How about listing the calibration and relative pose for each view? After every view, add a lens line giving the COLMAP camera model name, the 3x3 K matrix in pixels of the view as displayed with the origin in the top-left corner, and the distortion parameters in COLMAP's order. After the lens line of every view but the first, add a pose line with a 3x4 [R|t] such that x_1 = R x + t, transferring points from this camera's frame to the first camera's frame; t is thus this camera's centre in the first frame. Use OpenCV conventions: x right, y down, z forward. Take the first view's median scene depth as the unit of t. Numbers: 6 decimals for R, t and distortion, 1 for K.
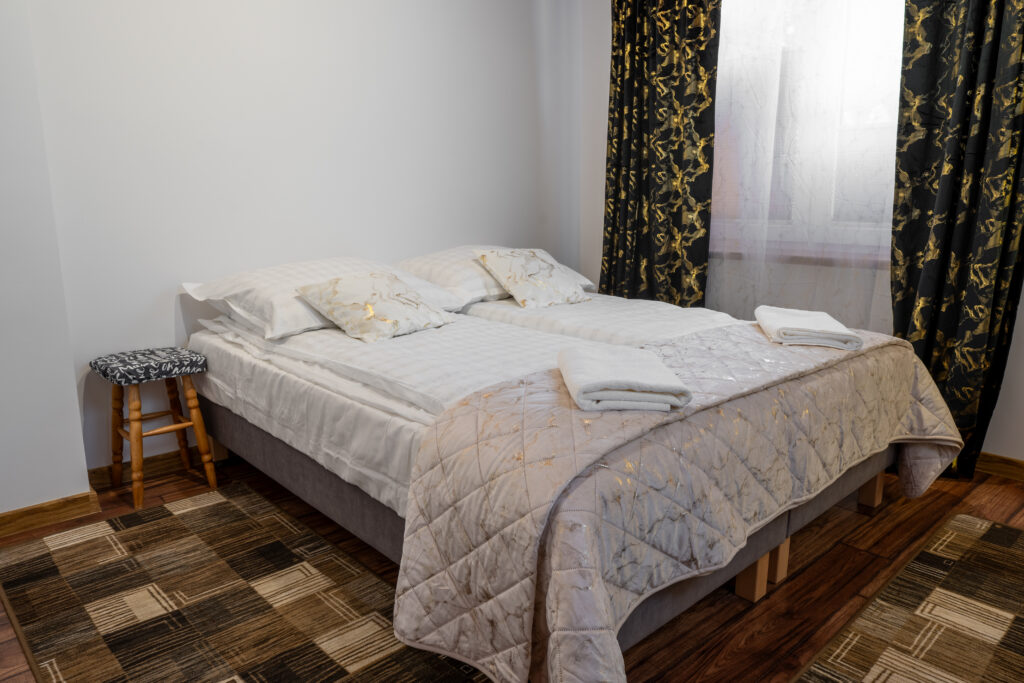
lens RADIAL K [[710.3, 0, 512.3], [0, 710.3, 346.4], [0, 0, 1]] dist [-0.093525, 0.069144]
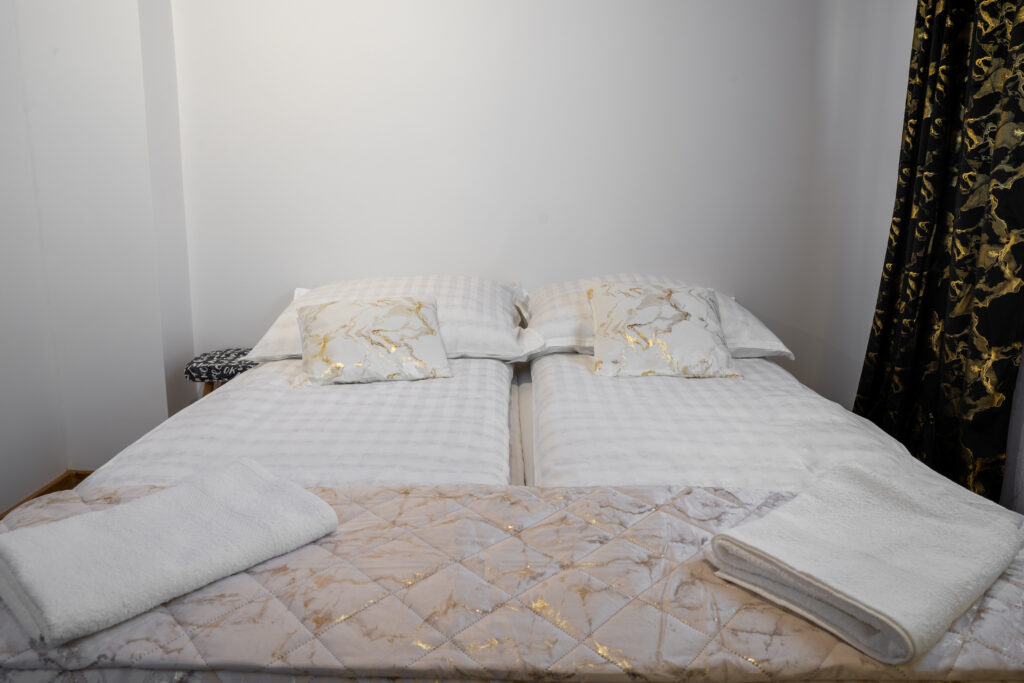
lens RADIAL K [[710.3, 0, 512.3], [0, 710.3, 346.4], [0, 0, 1]] dist [-0.093525, 0.069144]
pose [[0.745201, 0.146384, -0.650575, 0.465708], [-0.152415, 0.987173, 0.047538, -0.116949], [0.649188, 0.063732, 0.757953, 0.510049]]
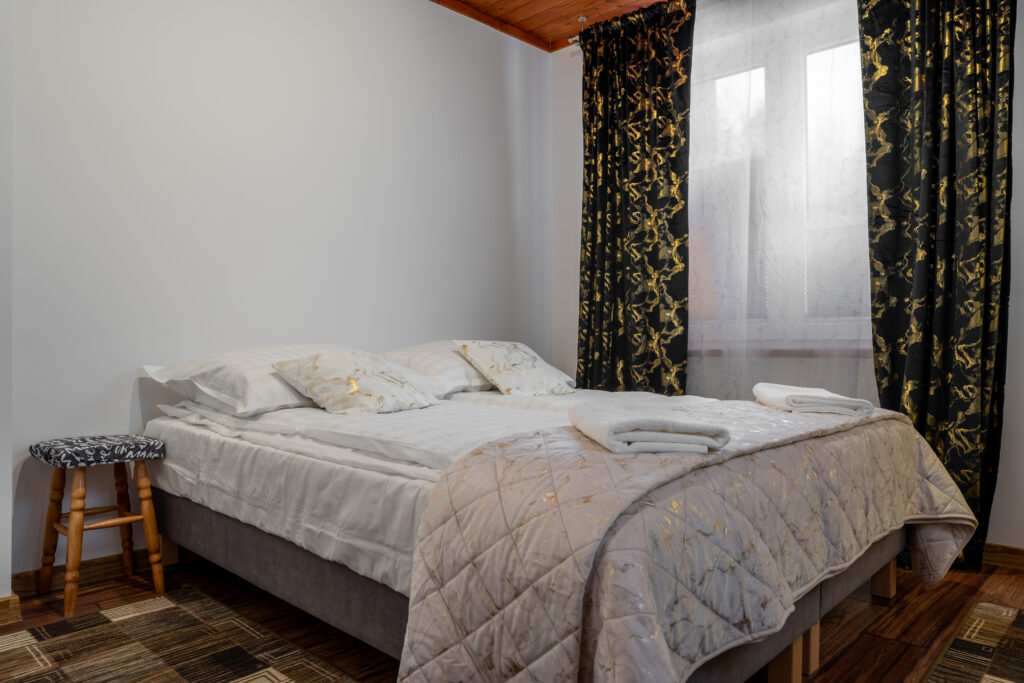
lens RADIAL K [[710.3, 0, 512.3], [0, 710.3, 346.4], [0, 0, 1]] dist [-0.093525, 0.069144]
pose [[0.997173, 0.007530, 0.074760, -0.059837], [0.007592, 0.979777, -0.199947, 0.083204], [-0.074754, 0.199949, 0.976950, 0.061720]]
